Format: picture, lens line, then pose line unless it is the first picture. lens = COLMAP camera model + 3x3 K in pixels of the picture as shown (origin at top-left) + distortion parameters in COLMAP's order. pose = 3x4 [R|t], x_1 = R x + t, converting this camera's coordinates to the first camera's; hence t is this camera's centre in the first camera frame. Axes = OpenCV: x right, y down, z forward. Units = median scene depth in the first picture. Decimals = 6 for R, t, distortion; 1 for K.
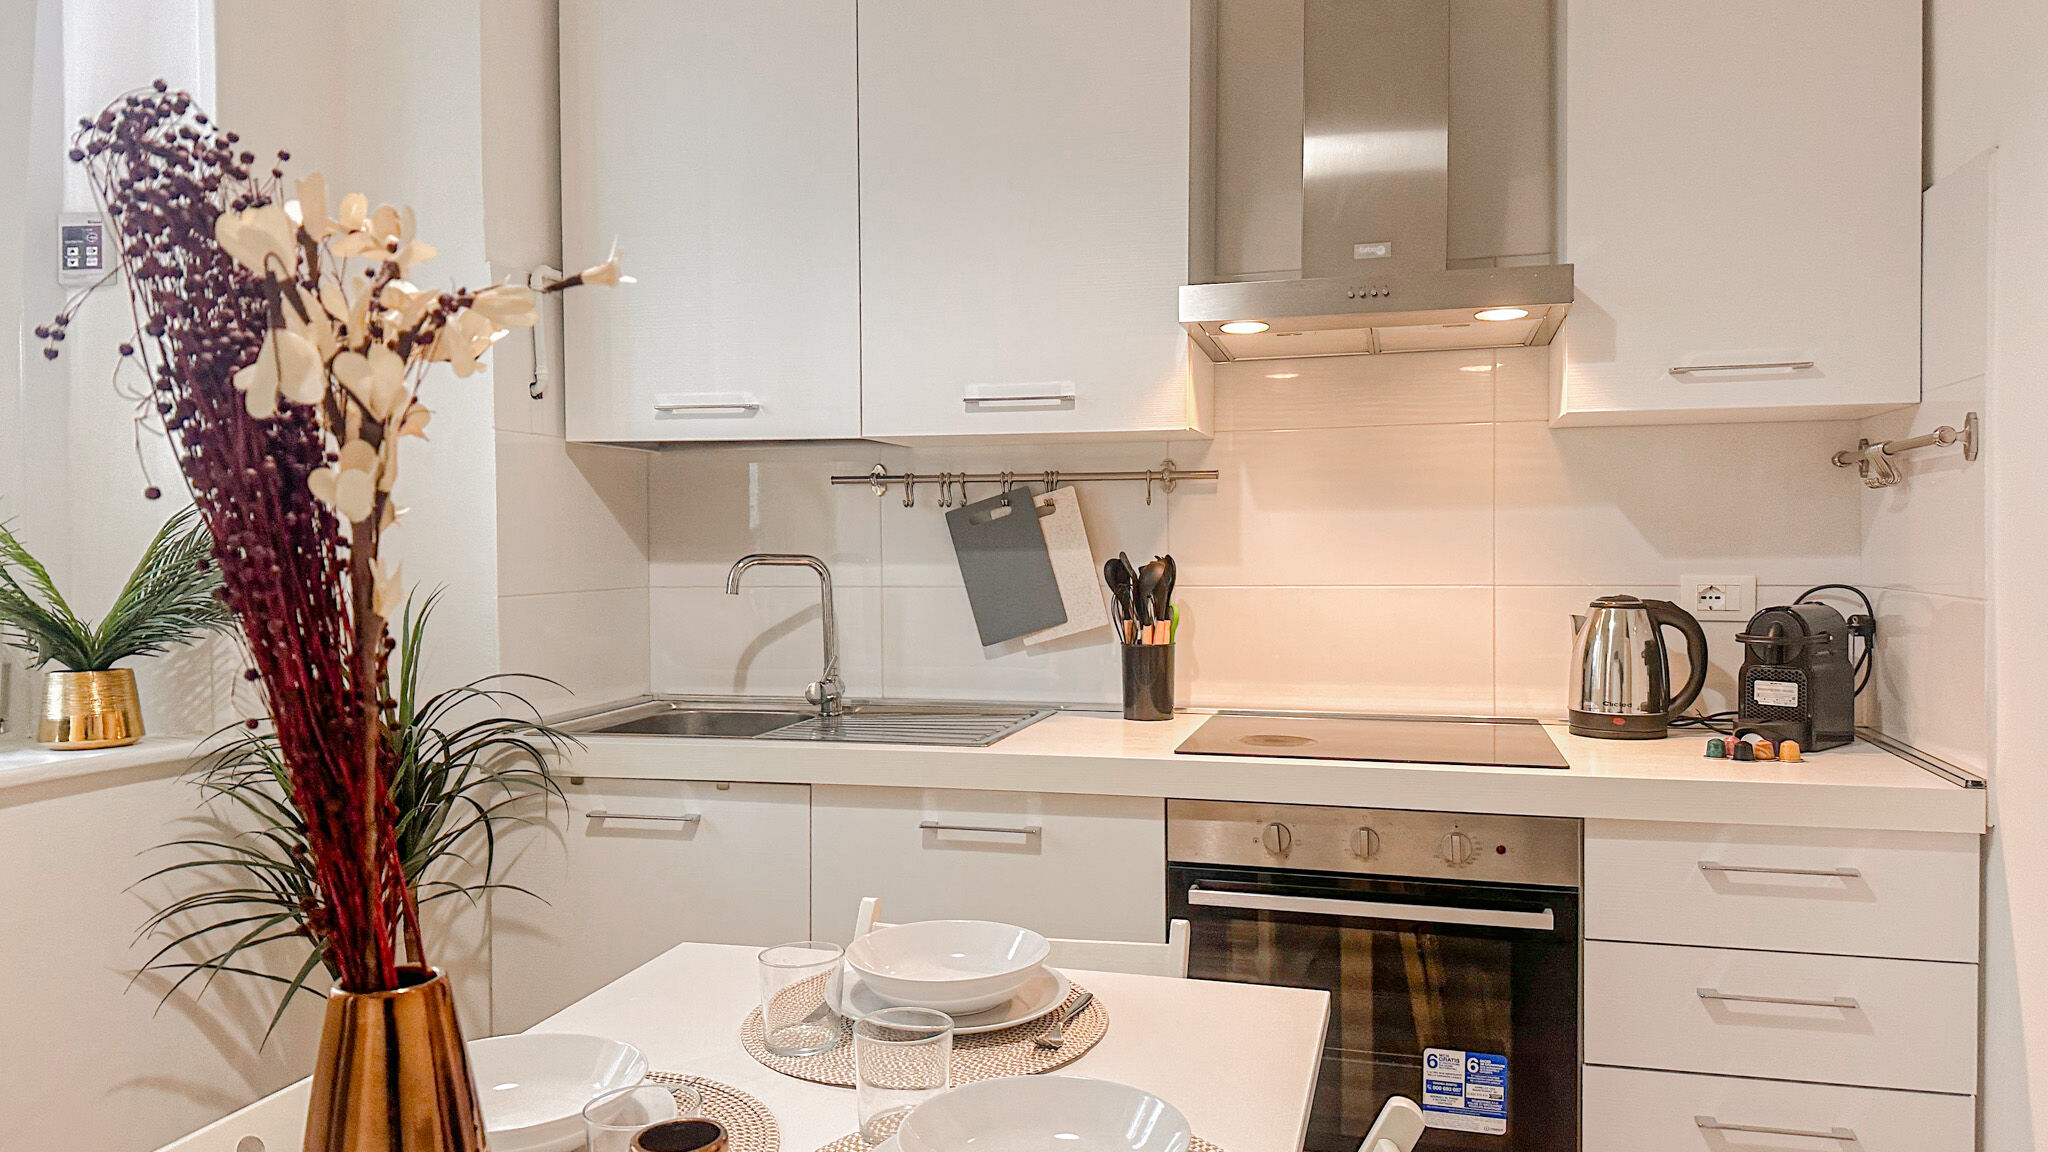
lens RADIAL K [[1426.9, 0, 1012.2], [0, 1426.9, 575.2], [0, 0, 1]] dist [0.117140, -0.192695]
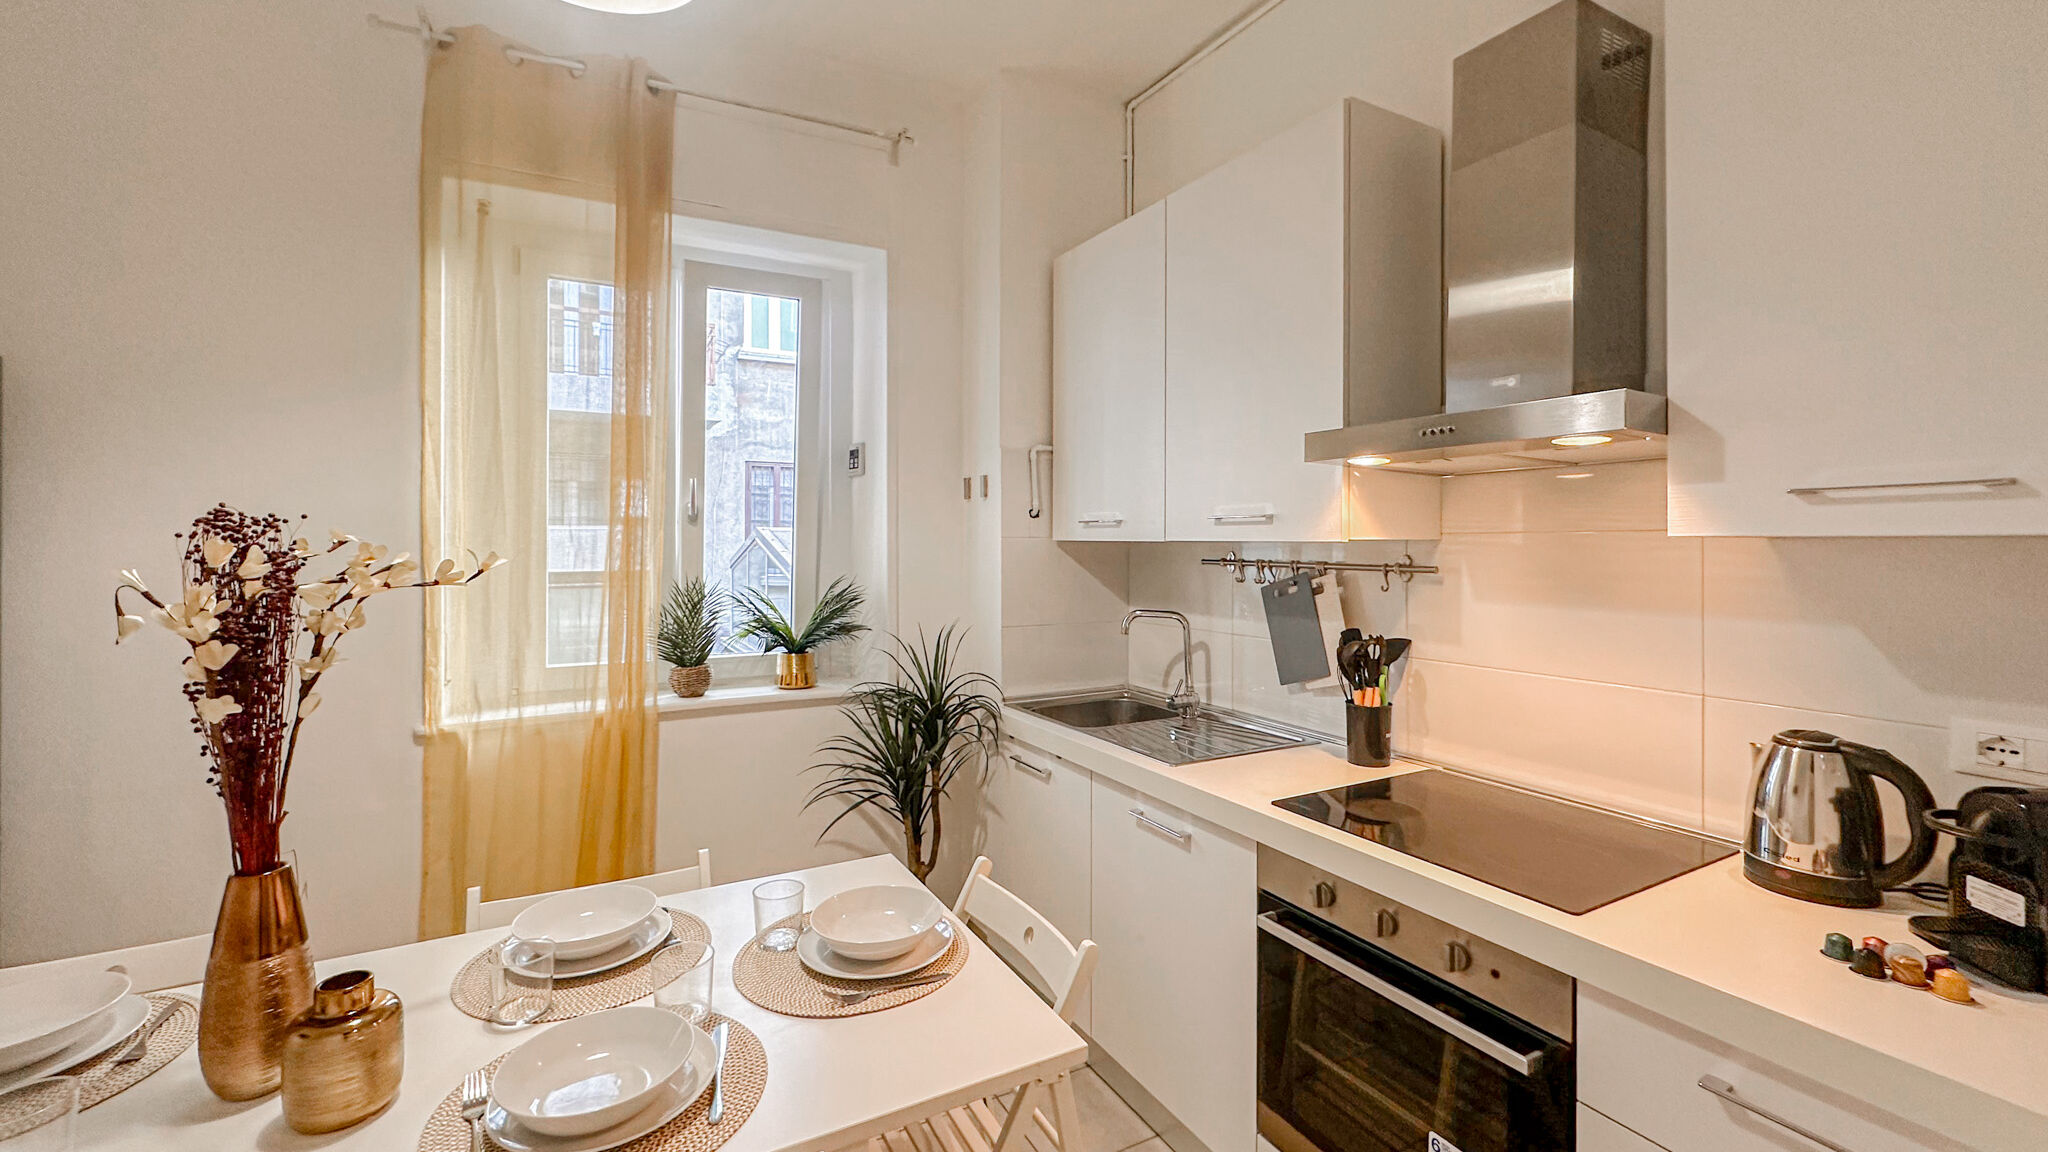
lens RADIAL K [[830.0, 0, 1028.0], [0, 830.0, 544.9], [0, 0, 1]] dist [-0.002937, -0.000192]
pose [[0.698421, 0.009704, -0.715621, 0.447883], [-0.023570, 0.999678, -0.009448, -0.085434], [0.715299, 0.023466, 0.698425, 0.298848]]
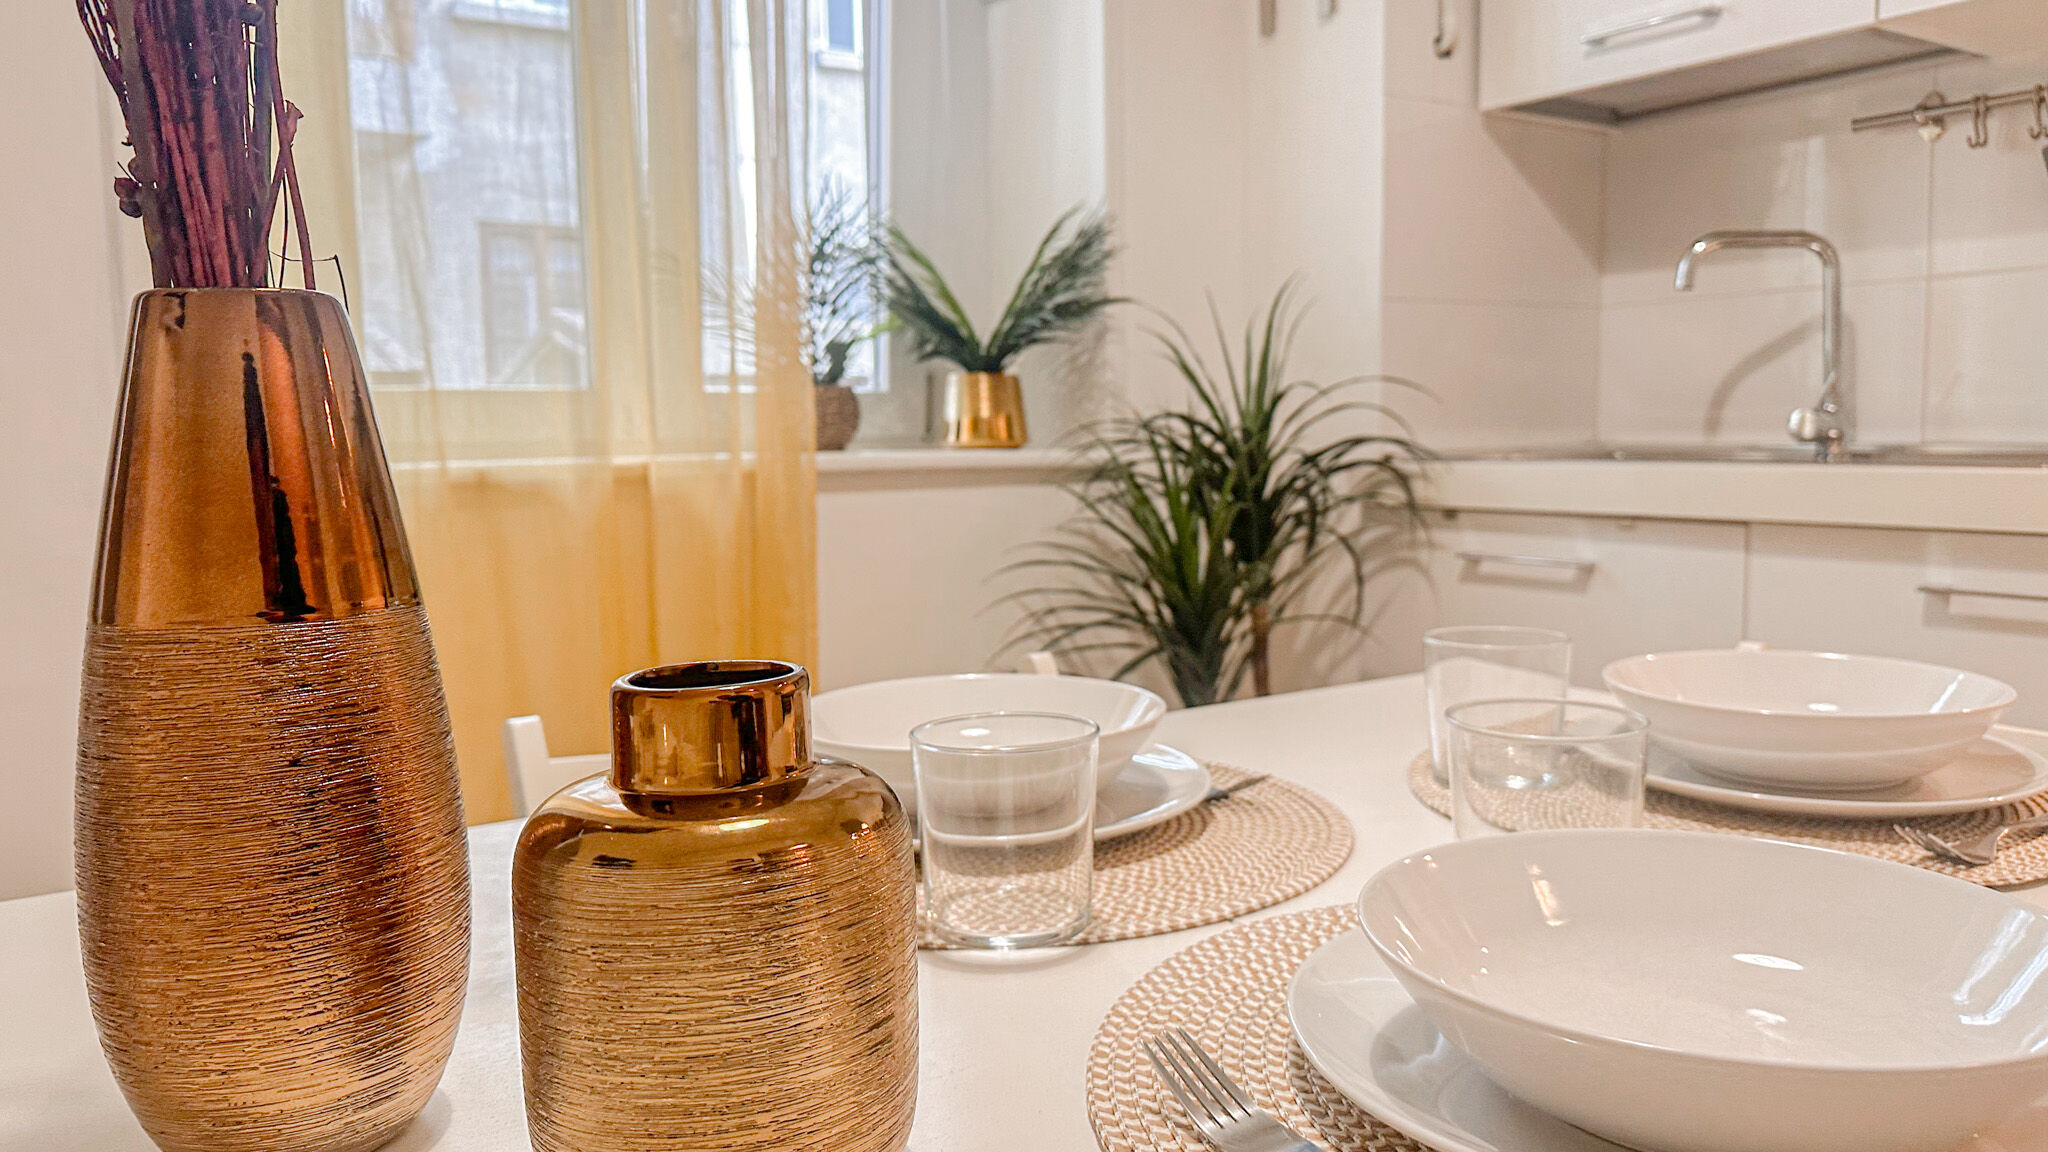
lens RADIAL K [[1455.8, 0, 1021.7], [0, 1455.8, 572.8], [0, 0, 1]] dist [0.004088, -0.037101]
pose [[0.742169, 0.061834, -0.667354, 0.066141], [-0.002380, 0.995972, 0.089636, 0.103920], [0.670208, -0.064937, 0.739327, 0.237742]]
